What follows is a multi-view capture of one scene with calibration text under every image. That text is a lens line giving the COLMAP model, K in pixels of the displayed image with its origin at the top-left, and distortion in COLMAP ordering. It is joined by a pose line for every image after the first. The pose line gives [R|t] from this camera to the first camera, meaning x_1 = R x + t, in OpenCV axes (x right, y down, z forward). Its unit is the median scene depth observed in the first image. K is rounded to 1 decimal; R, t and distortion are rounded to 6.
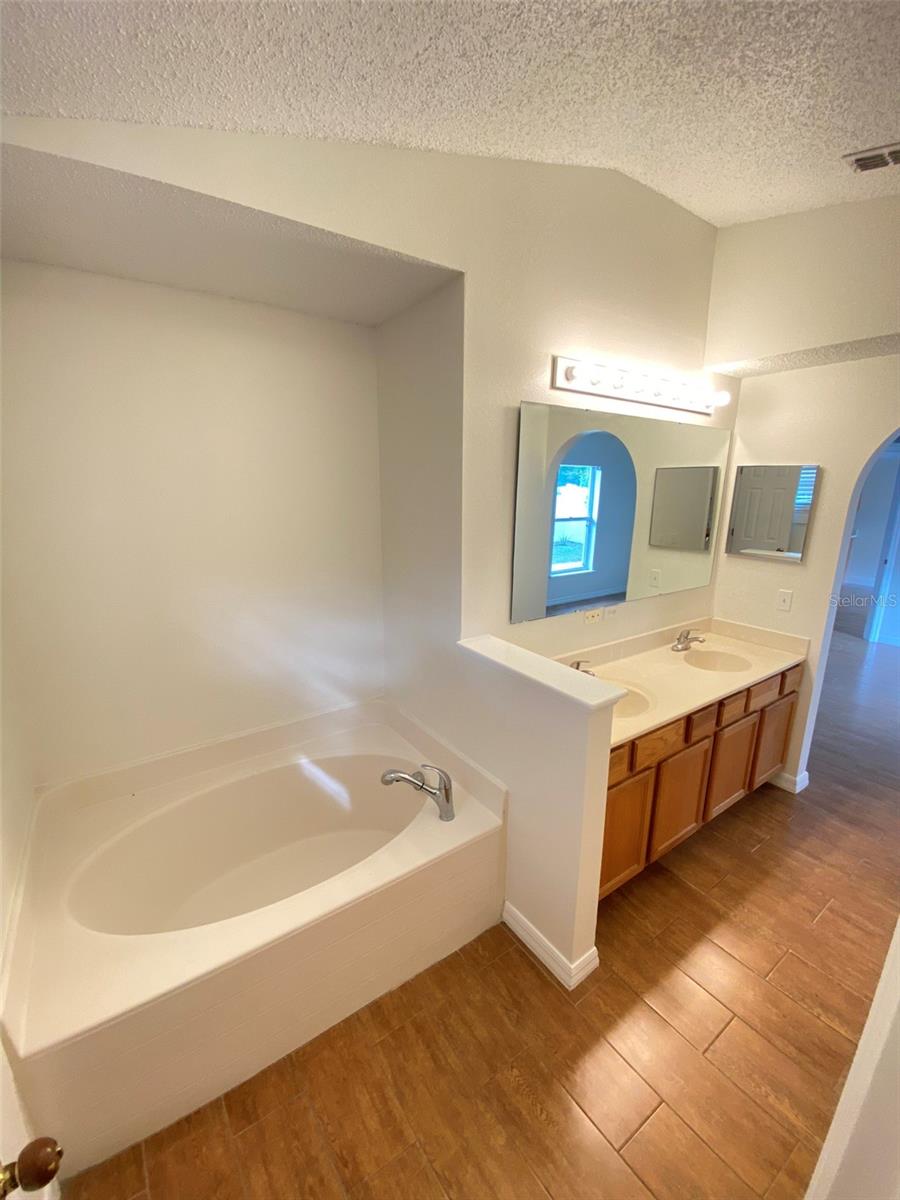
lens RADIAL K [[488.6, 0, 450.0], [0, 488.6, 600.0], [0, 0, 1]] dist [0.014980, -0.014383]
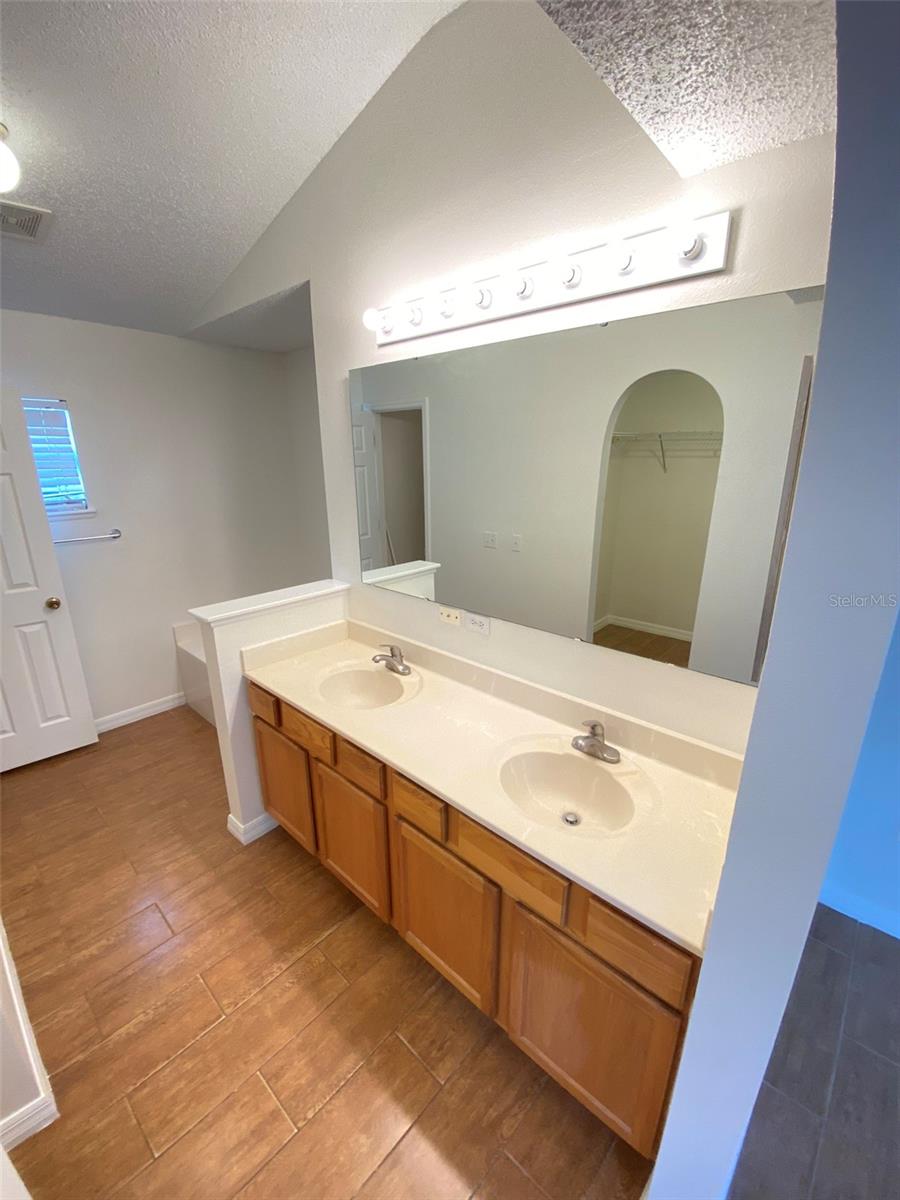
lens RADIAL K [[488.6, 0, 450.0], [0, 488.6, 600.0], [0, 0, 1]] dist [0.014980, -0.014383]
pose [[0.228991, 0.267933, -0.935828, 1.216444], [-0.225575, 0.949810, 0.216740, -0.193956], [0.946931, 0.161468, 0.277937, 0.904611]]
